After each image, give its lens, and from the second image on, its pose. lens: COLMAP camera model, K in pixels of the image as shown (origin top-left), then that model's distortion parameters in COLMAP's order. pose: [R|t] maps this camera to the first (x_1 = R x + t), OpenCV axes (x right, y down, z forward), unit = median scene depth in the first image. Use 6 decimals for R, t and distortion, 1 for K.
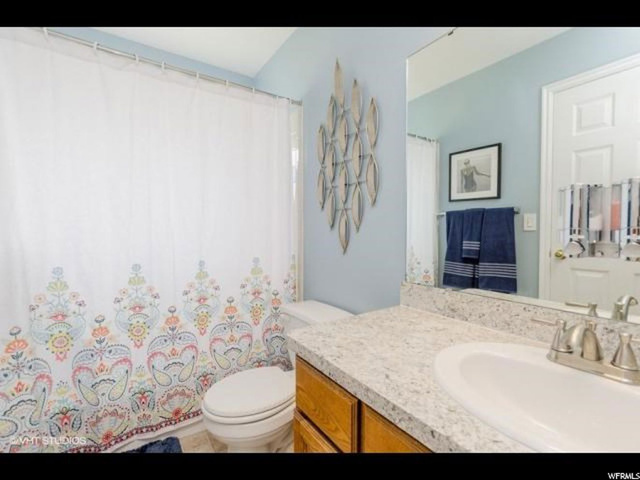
lens RADIAL K [[288.9, 0, 319.8], [0, 288.9, 240.4], [0, 0, 1]] dist [-0.005171, -0.000829]
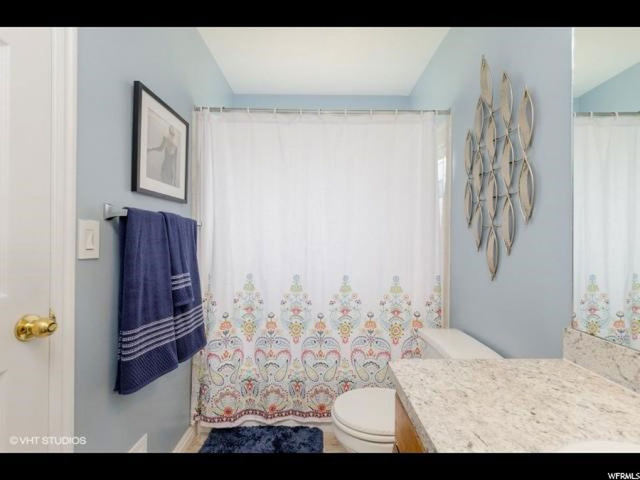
lens RADIAL K [[288.9, 0, 319.0], [0, 288.9, 237.6], [0, 0, 1]] dist [-0.005171, -0.000829]
pose [[0.821463, -0.000662, -0.570261, 0.151934], [-0.025682, 0.998942, -0.038154, -0.032960], [0.569683, 0.045988, 0.820577, 0.025951]]
